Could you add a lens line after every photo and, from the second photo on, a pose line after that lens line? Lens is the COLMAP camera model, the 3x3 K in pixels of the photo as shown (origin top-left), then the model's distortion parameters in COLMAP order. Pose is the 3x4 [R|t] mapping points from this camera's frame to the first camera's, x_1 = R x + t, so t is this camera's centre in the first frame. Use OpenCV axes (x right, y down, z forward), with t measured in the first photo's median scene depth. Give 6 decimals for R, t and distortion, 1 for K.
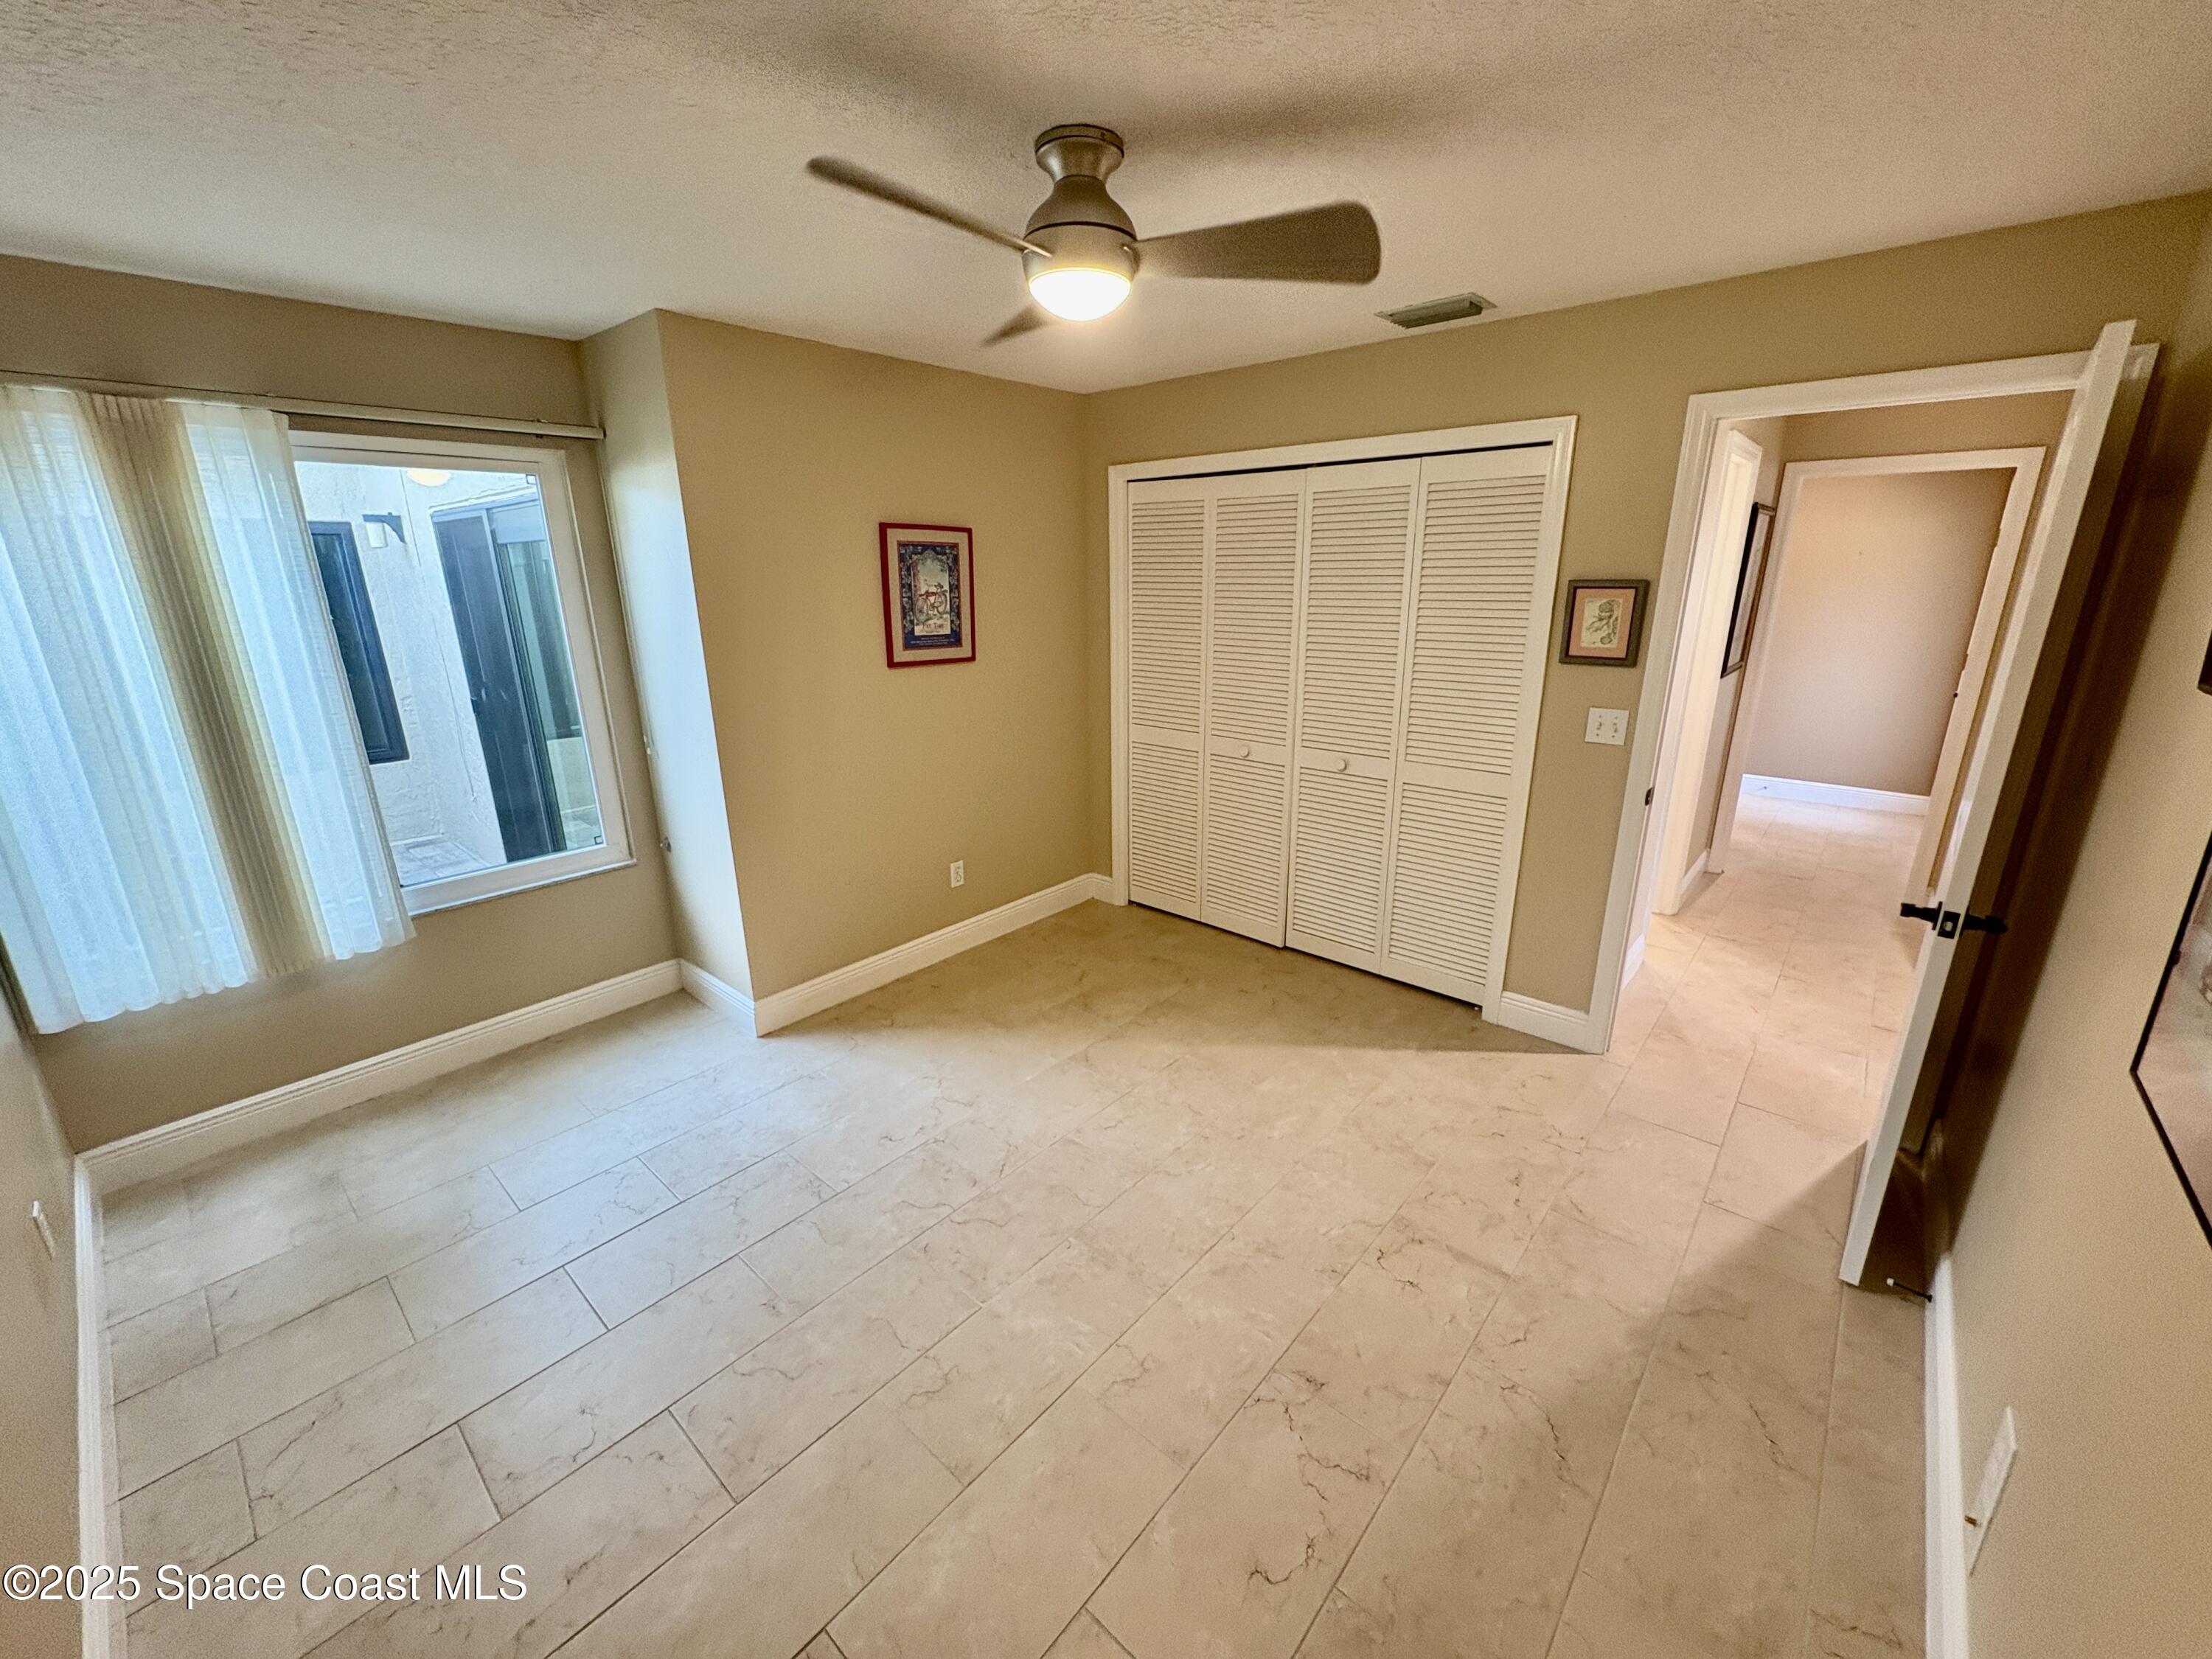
lens RADIAL K [[882.0, 0, 1103.1], [0, 882.0, 825.3], [0, 0, 1]] dist [0.001283, 0.000321]
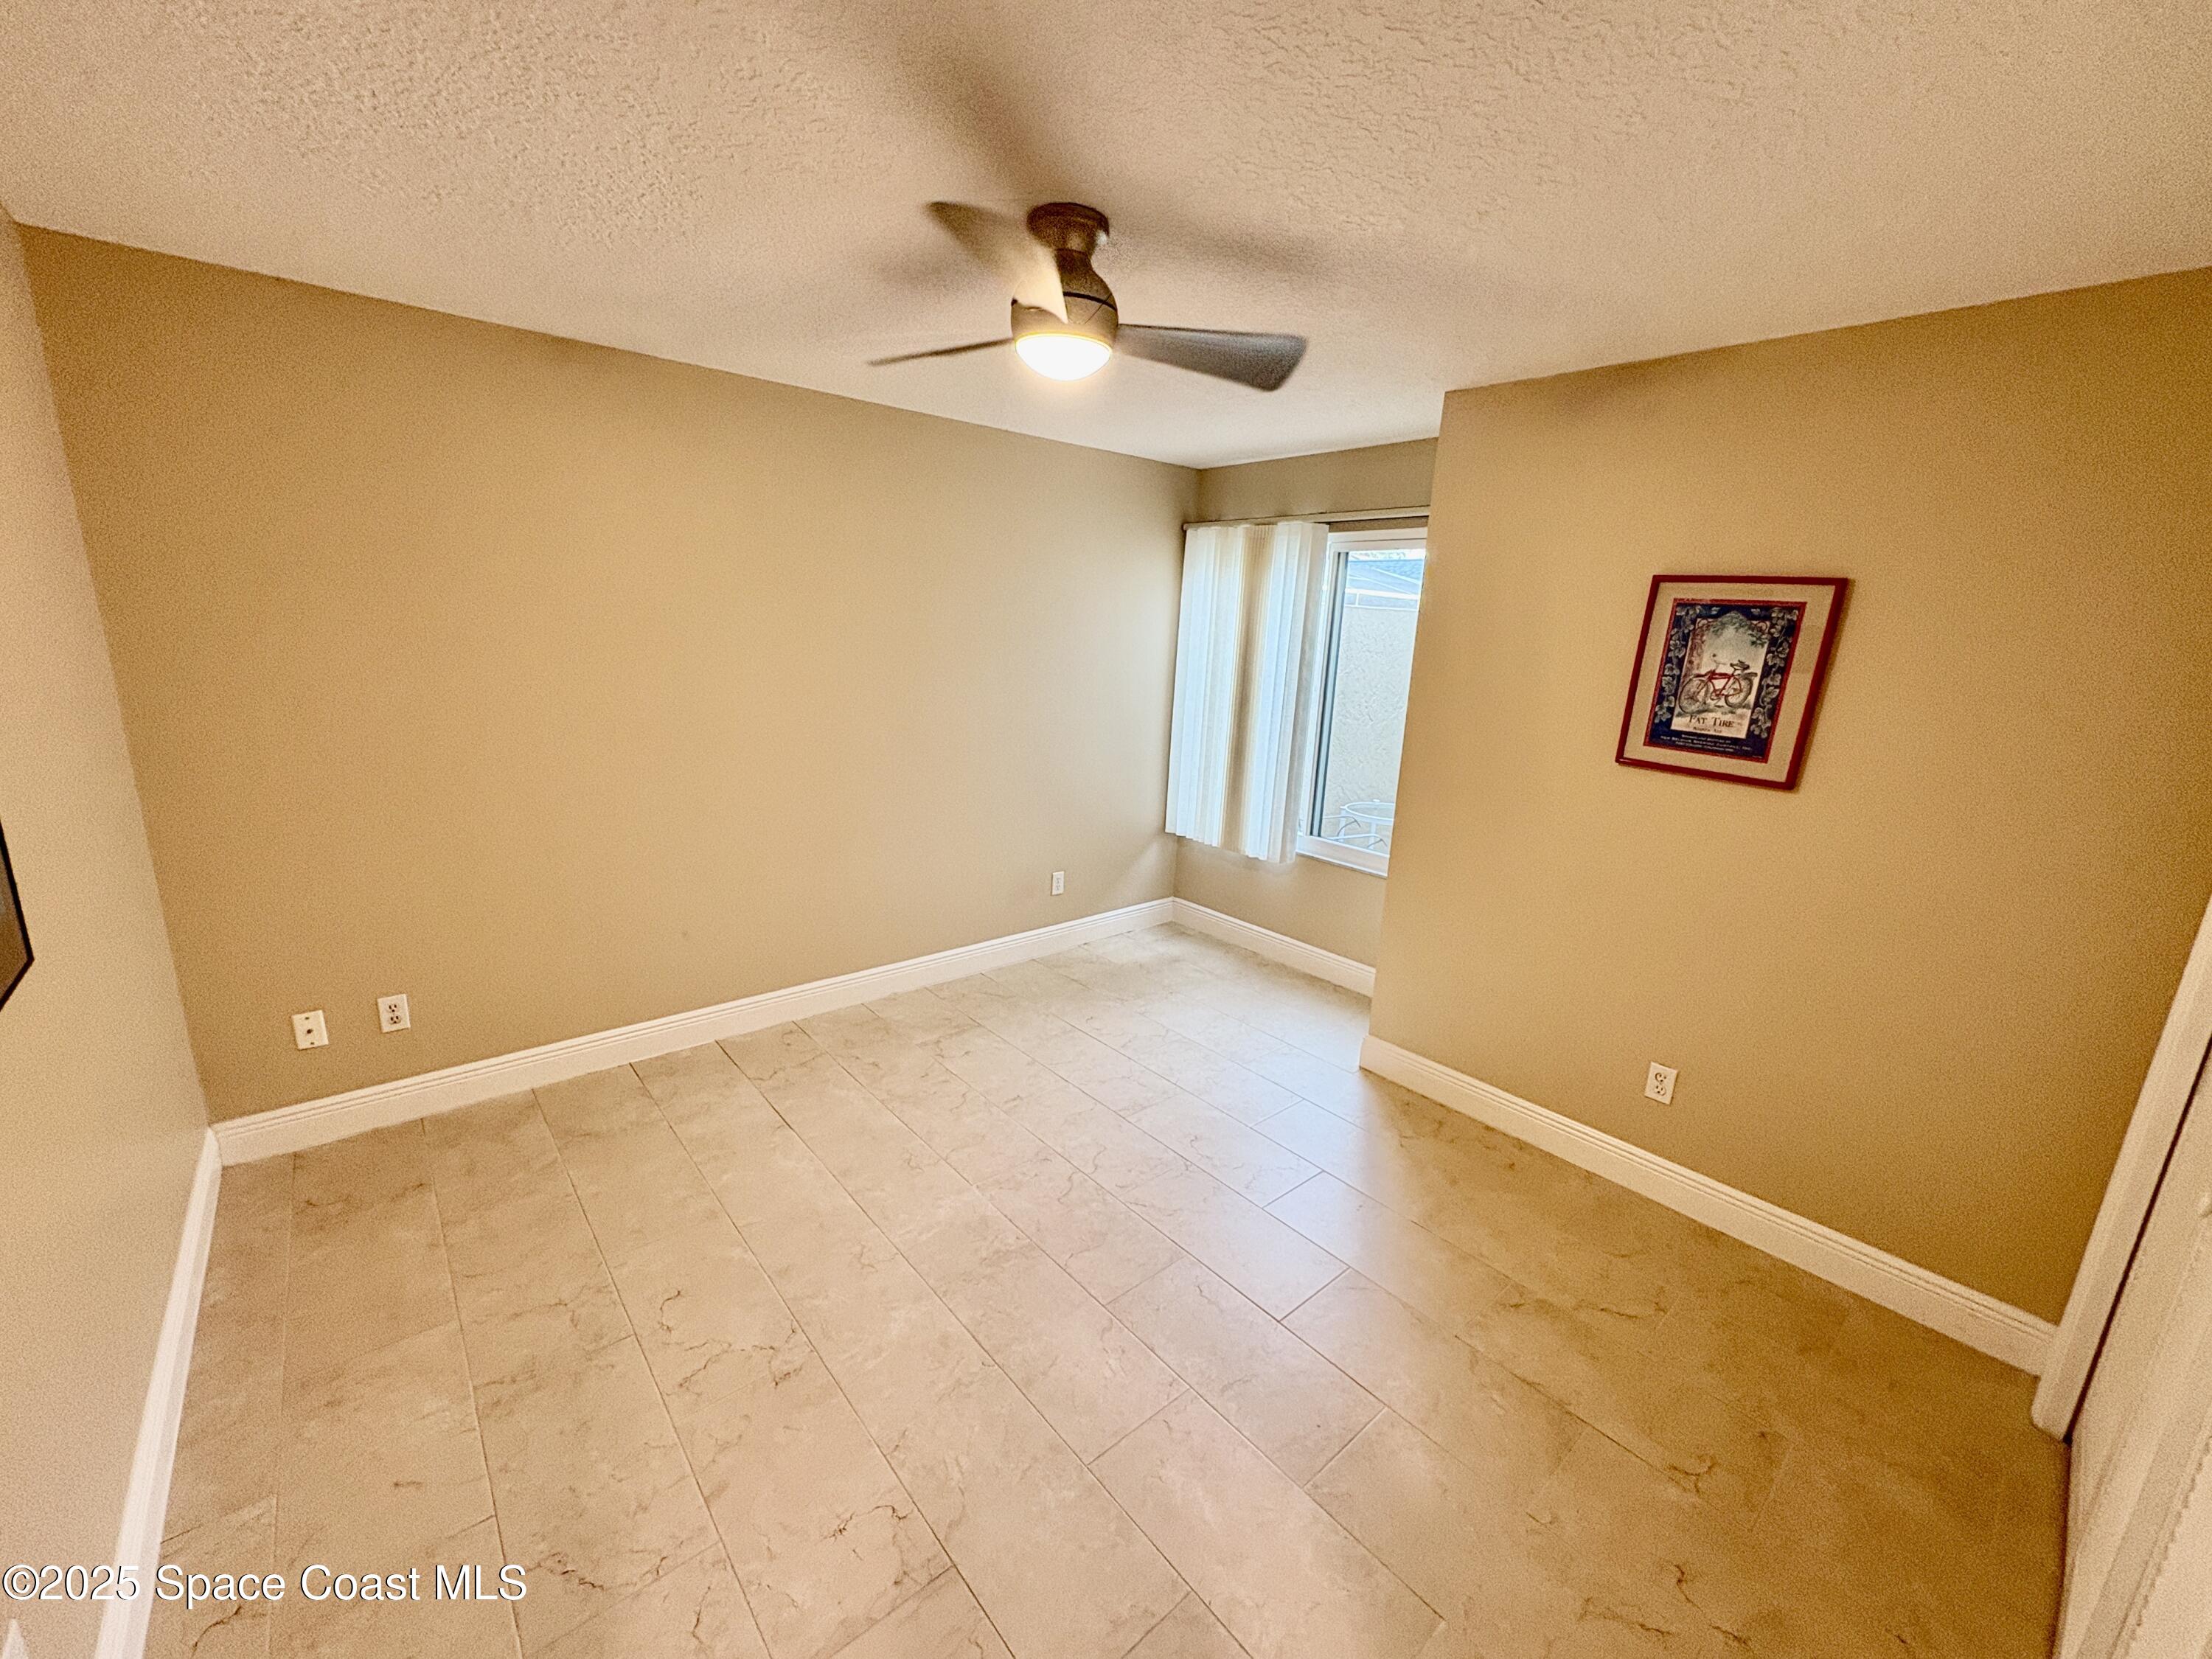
lens RADIAL K [[882.0, 0, 1113.0], [0, 882.0, 825.1], [0, 0, 1]] dist [0.001283, 0.000321]
pose [[-0.128996, 0.232664, -0.963965, 0.570943], [-0.319335, 0.910558, 0.262506, -0.194206], [0.938821, 0.341690, -0.043161, 0.654463]]
